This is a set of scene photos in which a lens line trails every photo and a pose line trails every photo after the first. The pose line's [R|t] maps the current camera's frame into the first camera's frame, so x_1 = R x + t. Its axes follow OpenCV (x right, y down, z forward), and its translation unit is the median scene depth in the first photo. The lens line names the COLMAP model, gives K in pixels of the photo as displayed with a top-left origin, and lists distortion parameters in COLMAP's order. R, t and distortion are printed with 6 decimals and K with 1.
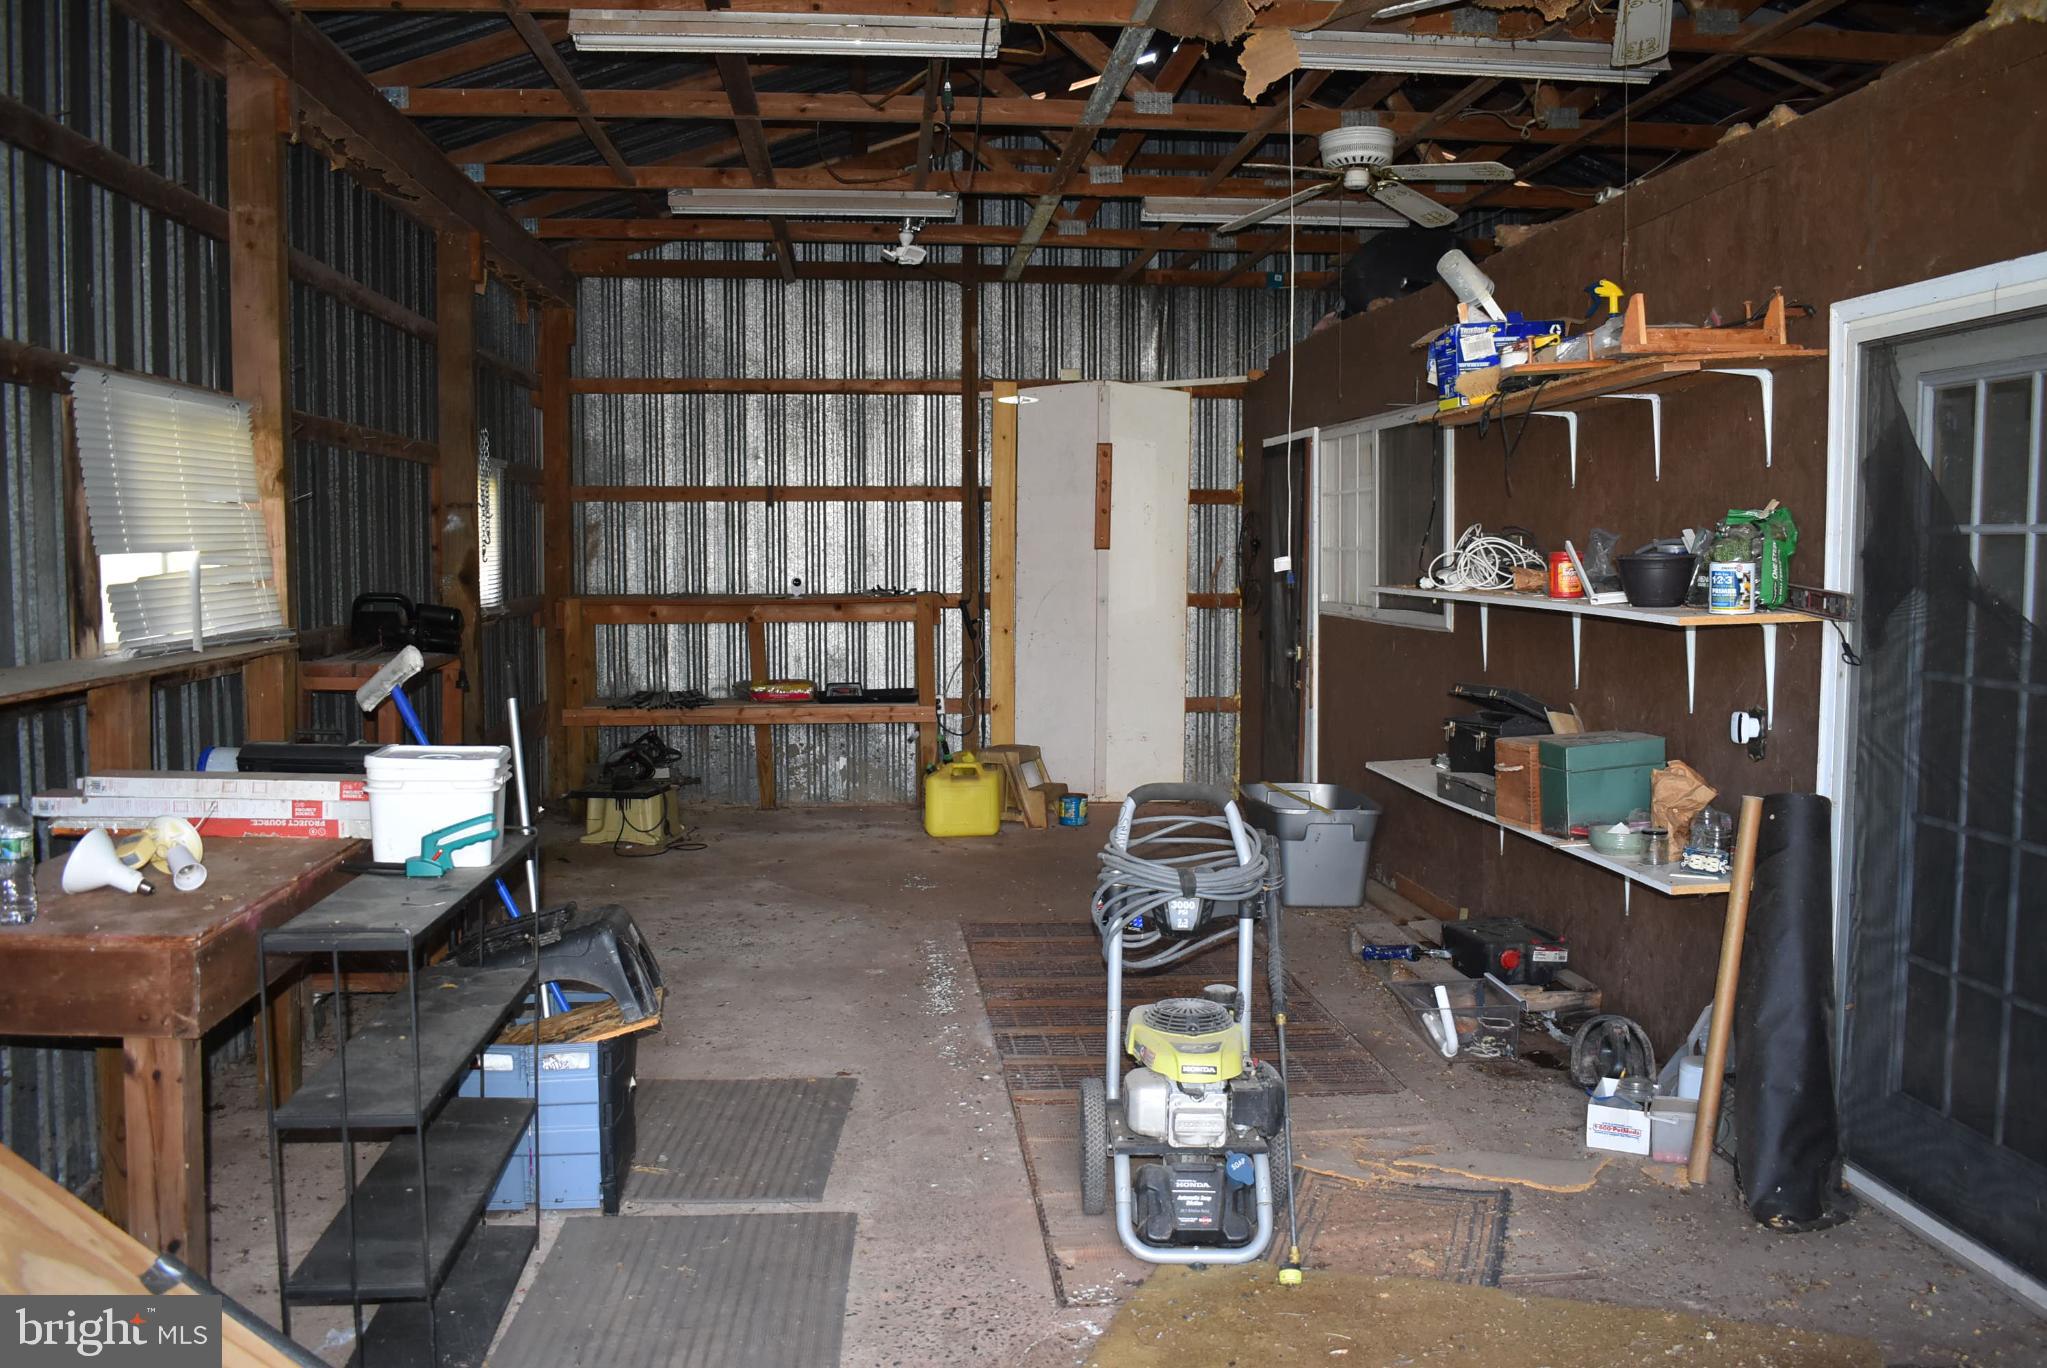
lens RADIAL K [[1725.3, 0, 1023.5], [0, 1725.3, 684.0], [0, 0, 1]] dist [-0.096931, 0.000935]
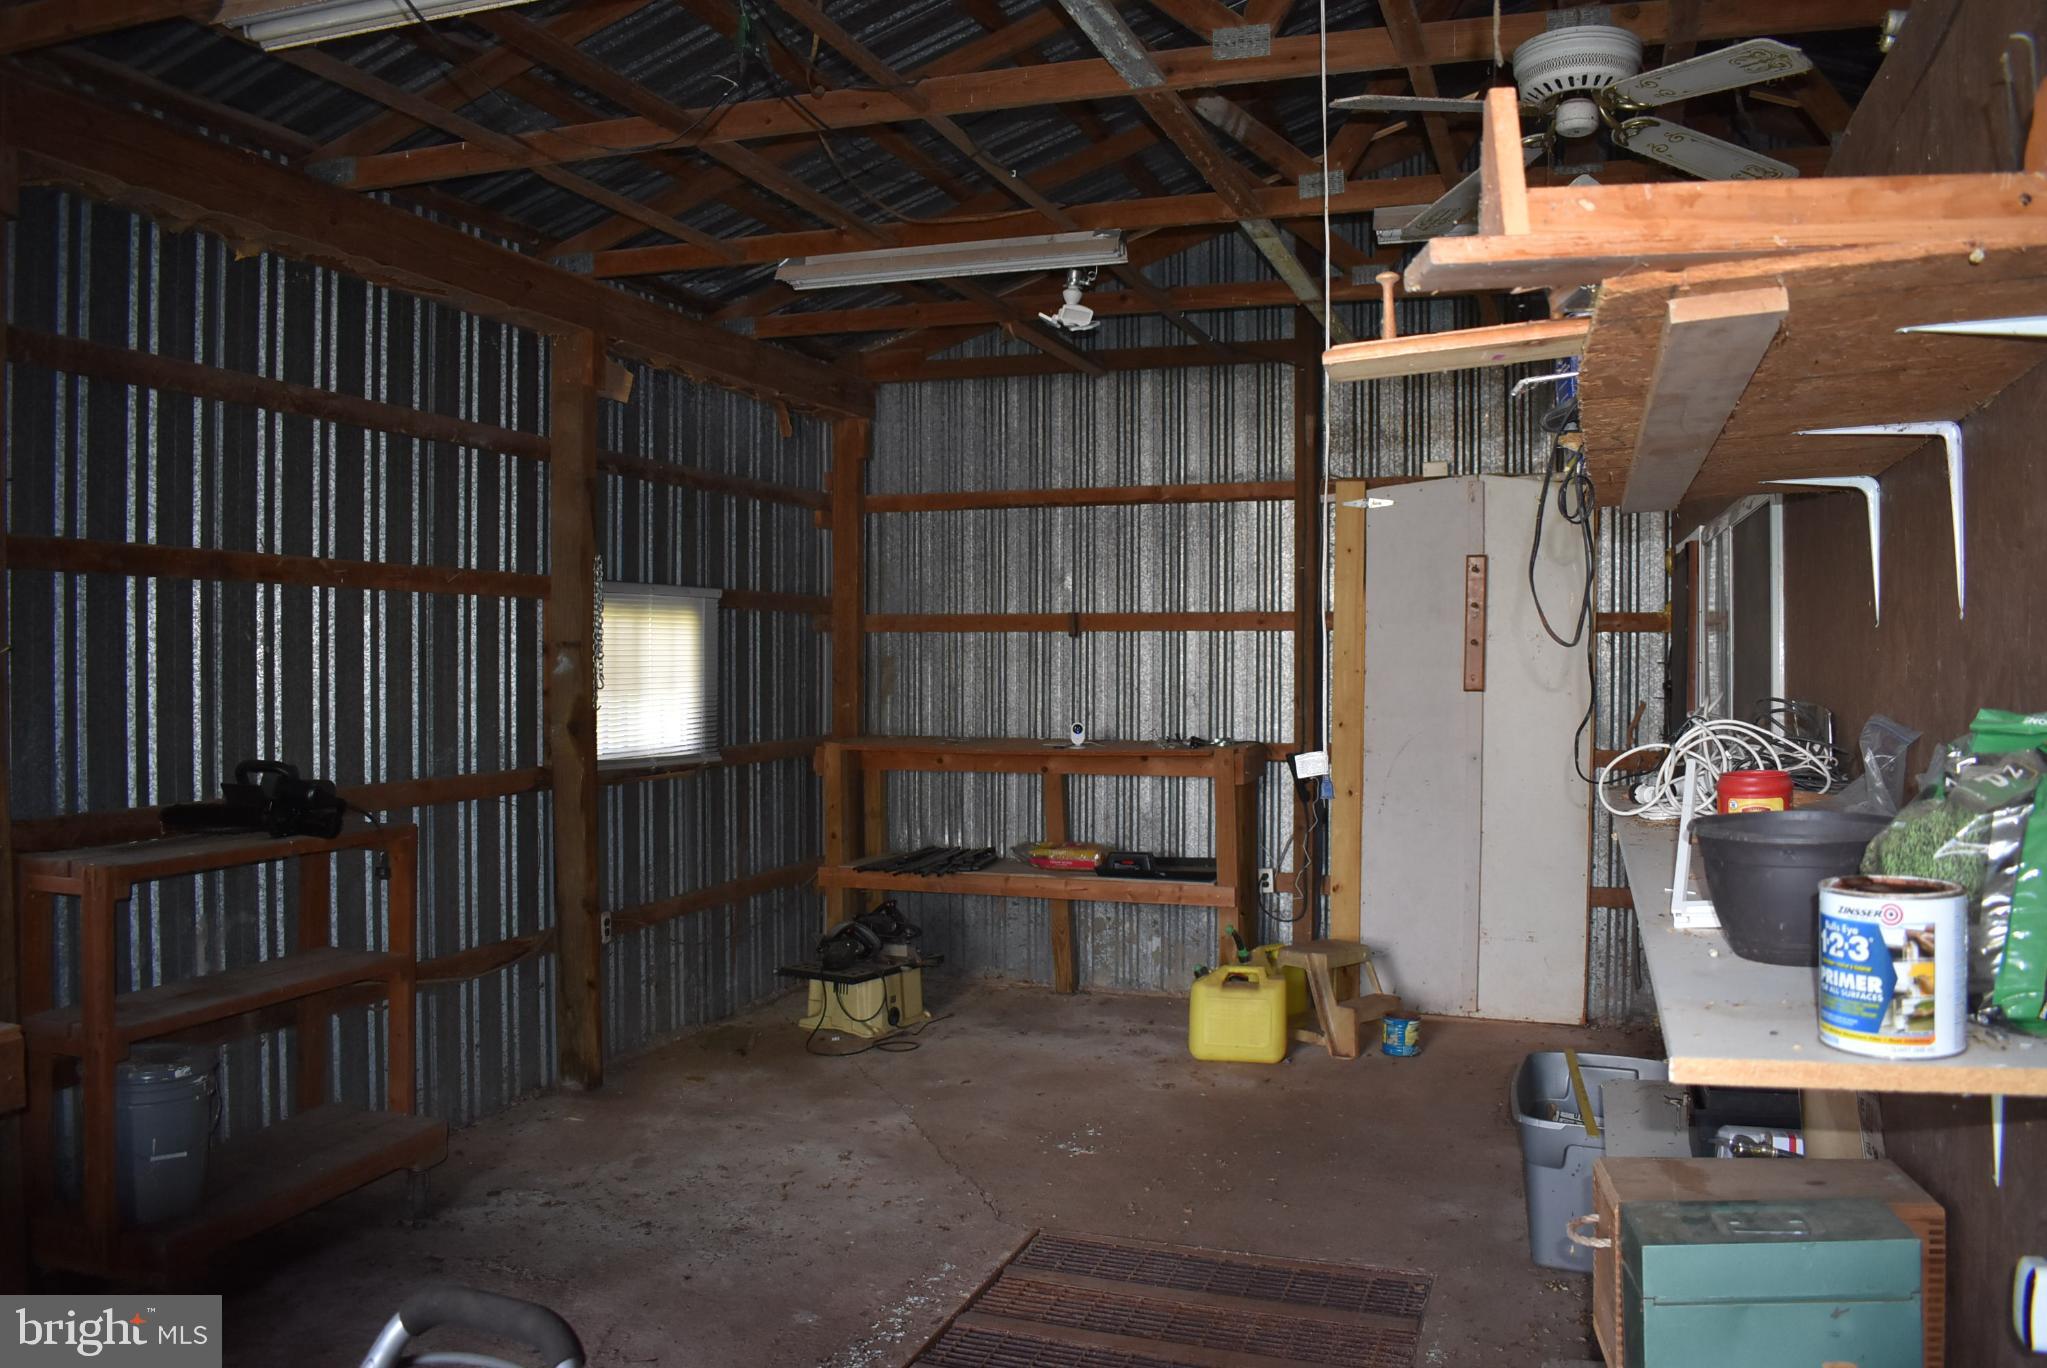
lens RADIAL K [[1594.4, 0, 1023.5], [0, 1594.4, 684.0], [0, 0, 1]] dist [-0.097024, -0.001602]
pose [[0.906701, 0.008459, -0.421690, 0.162993], [-0.034070, 0.998001, -0.053237, -0.037155], [0.420396, 0.062637, 0.905176, 0.274901]]
